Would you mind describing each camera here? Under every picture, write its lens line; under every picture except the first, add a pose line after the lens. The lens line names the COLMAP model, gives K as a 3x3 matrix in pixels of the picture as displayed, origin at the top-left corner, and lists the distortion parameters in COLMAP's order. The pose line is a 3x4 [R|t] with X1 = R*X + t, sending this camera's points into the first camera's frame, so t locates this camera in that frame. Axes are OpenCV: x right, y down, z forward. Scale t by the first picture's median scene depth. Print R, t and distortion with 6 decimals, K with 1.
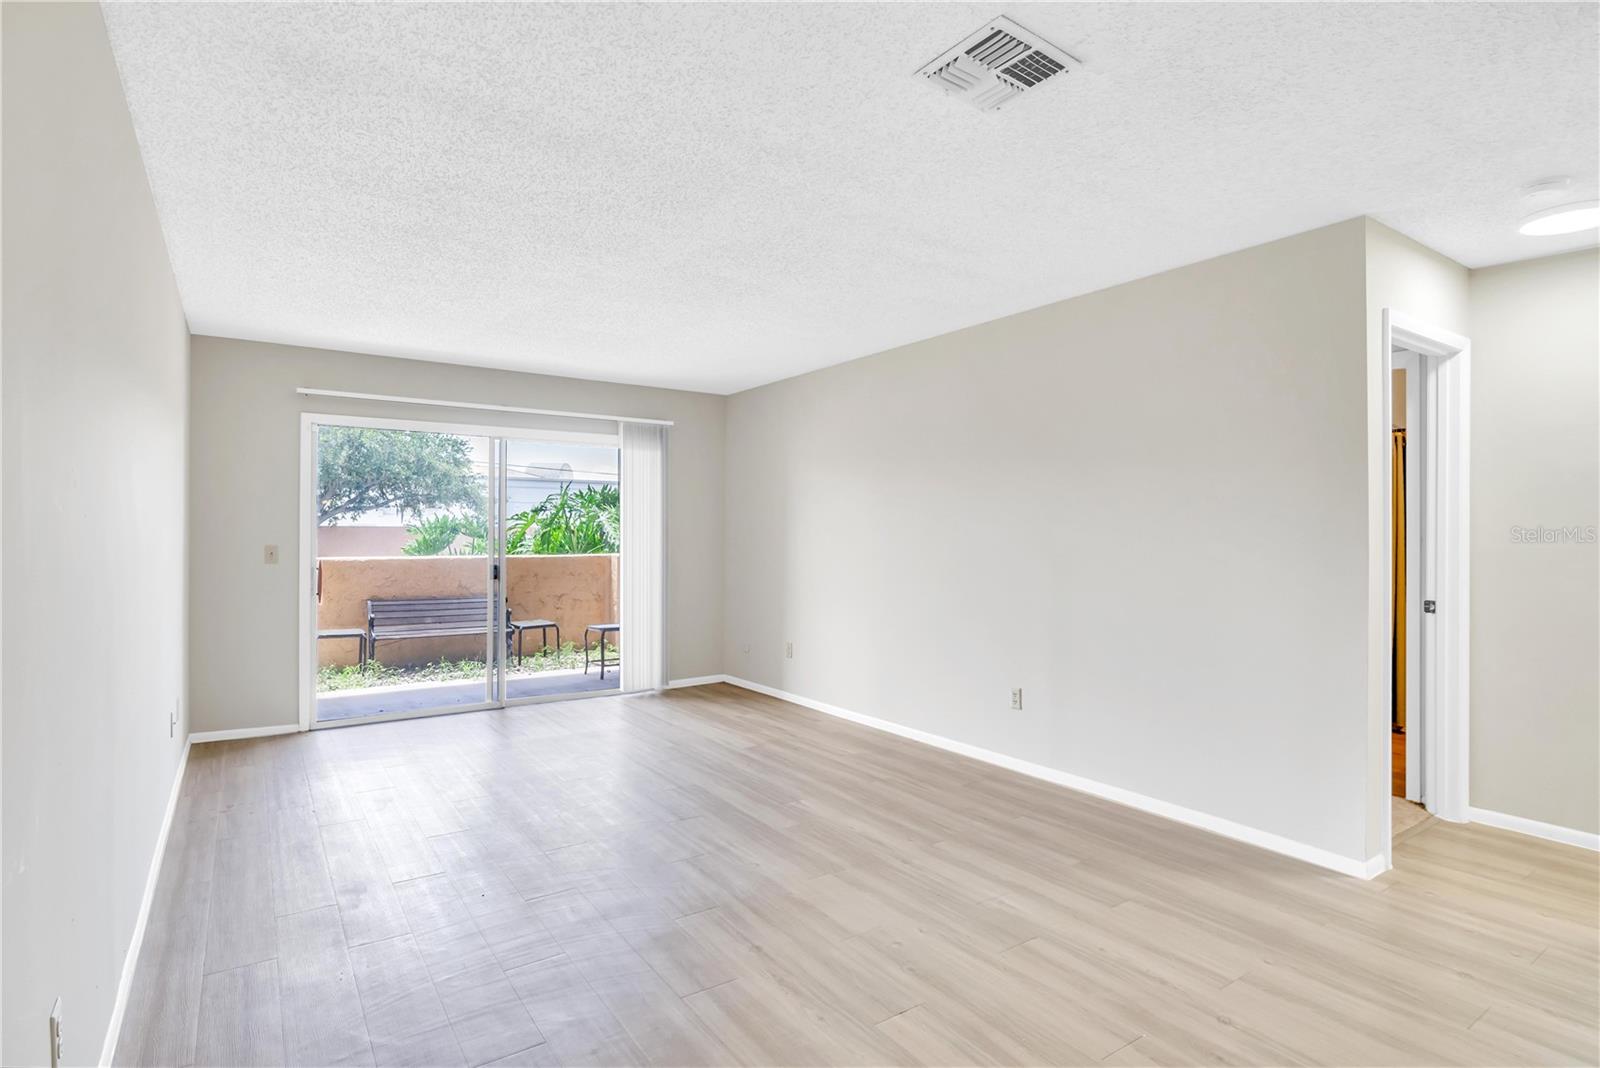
lens RADIAL K [[817.2, 0, 800.0], [0, 817.2, 534.0], [0, 0, 1]] dist [-0.008077, 0.000081]
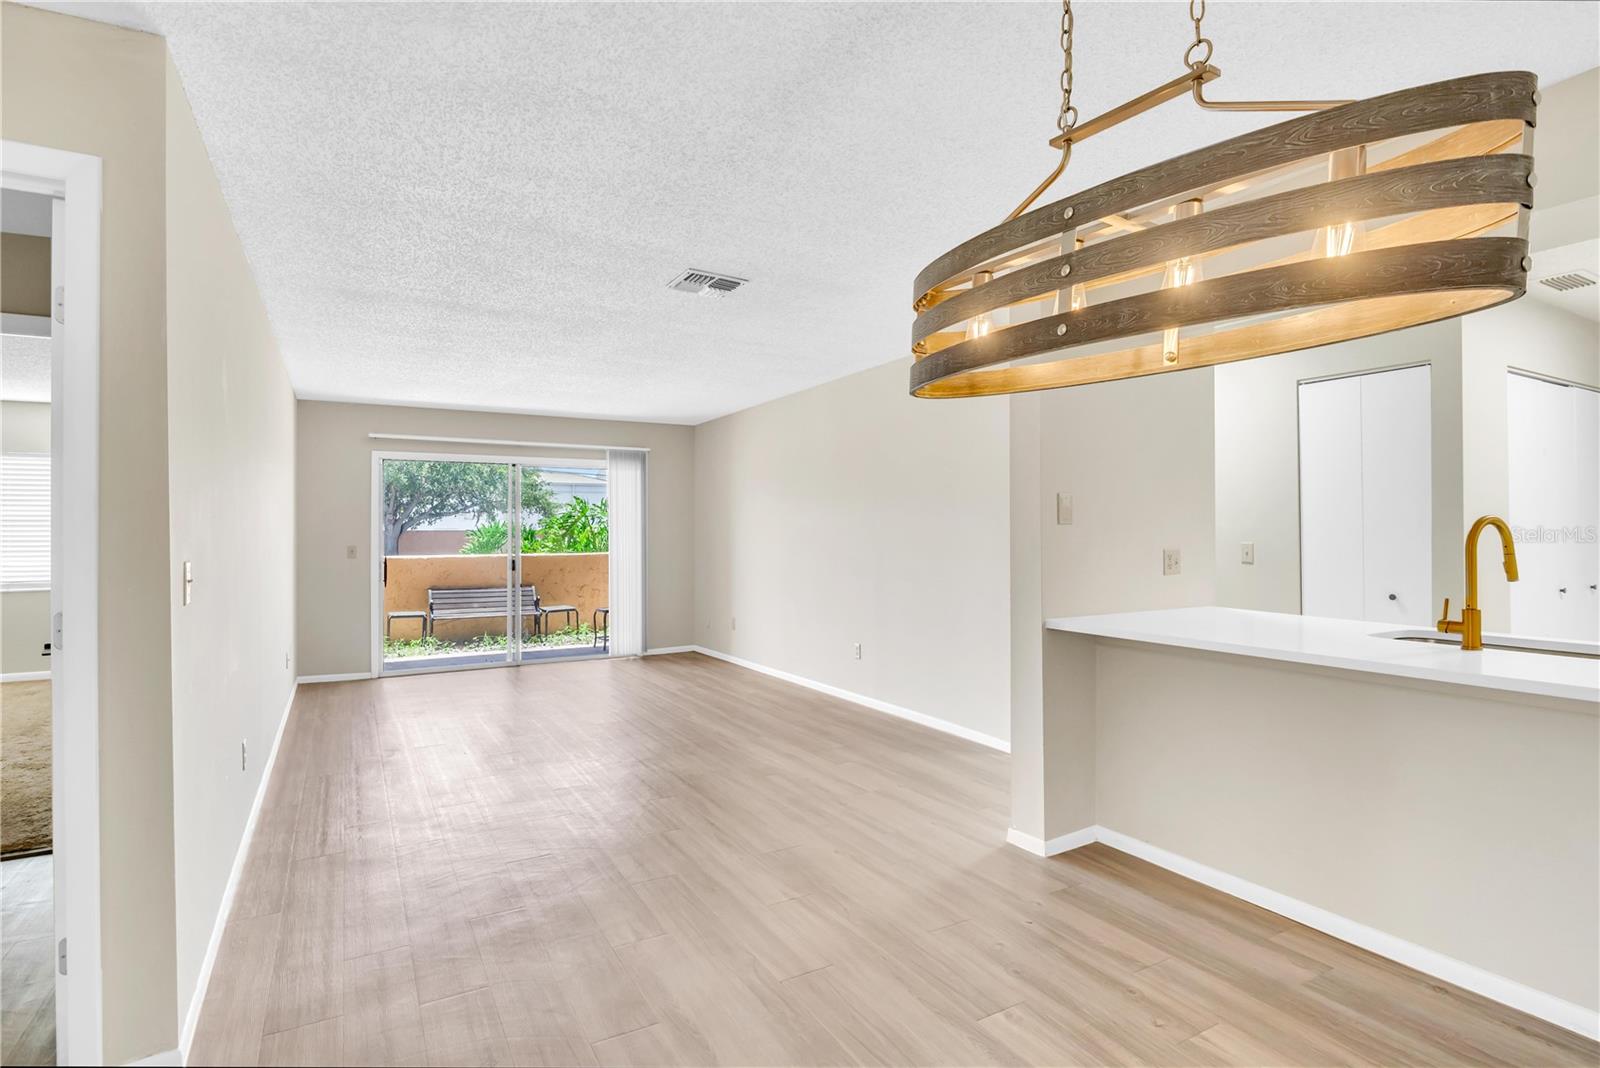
lens RADIAL K [[806.9, 0, 802.4], [0, 806.9, 528.2], [0, 0, 1]] dist [-0.011787, 0.000008]
pose [[0.996711, -0.008733, -0.080566, 0.194569], [0.008111, 0.999935, -0.008046, 0.000965], [0.080631, 0.007366, 0.996717, -0.262225]]
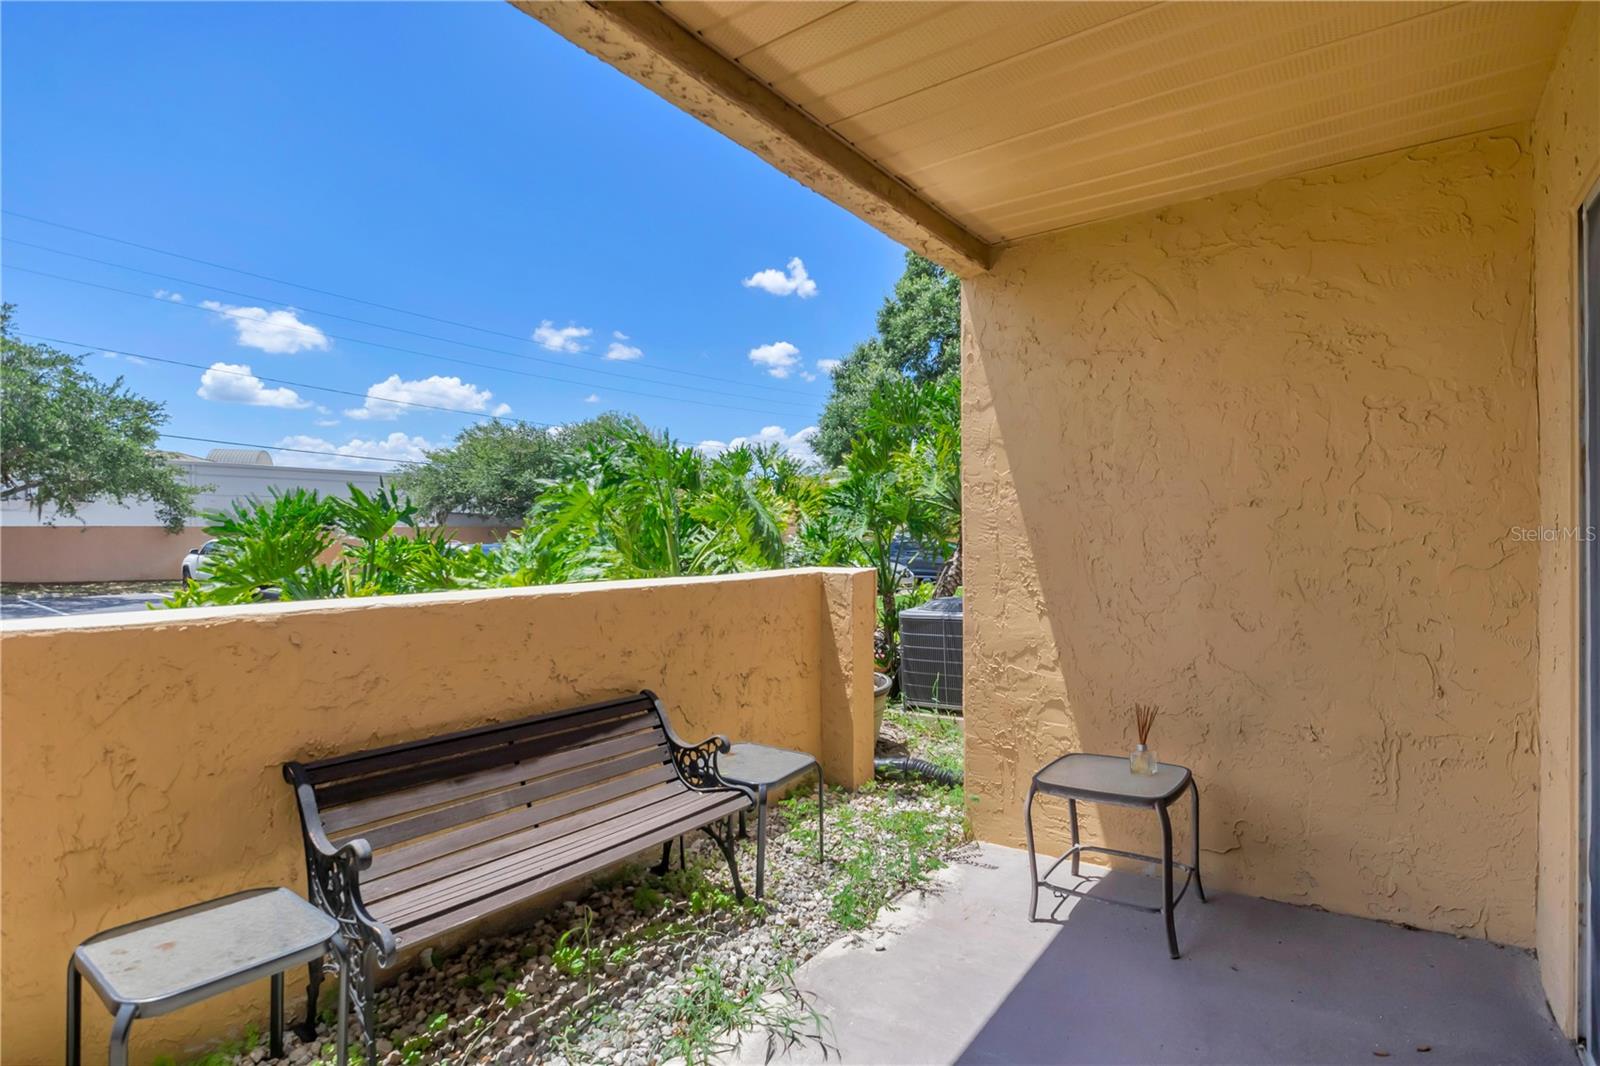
lens RADIAL K [[800.4, 0, 793.7], [0, 800.4, 530.9], [0, 0, 1]] dist [-0.000448, 0.000131]
pose [[0.947389, -0.005956, 0.320030, -0.581653], [0.007350, 0.999968, -0.003146, 0.008015], [-0.320002, 0.005332, 0.947402, 0.897537]]
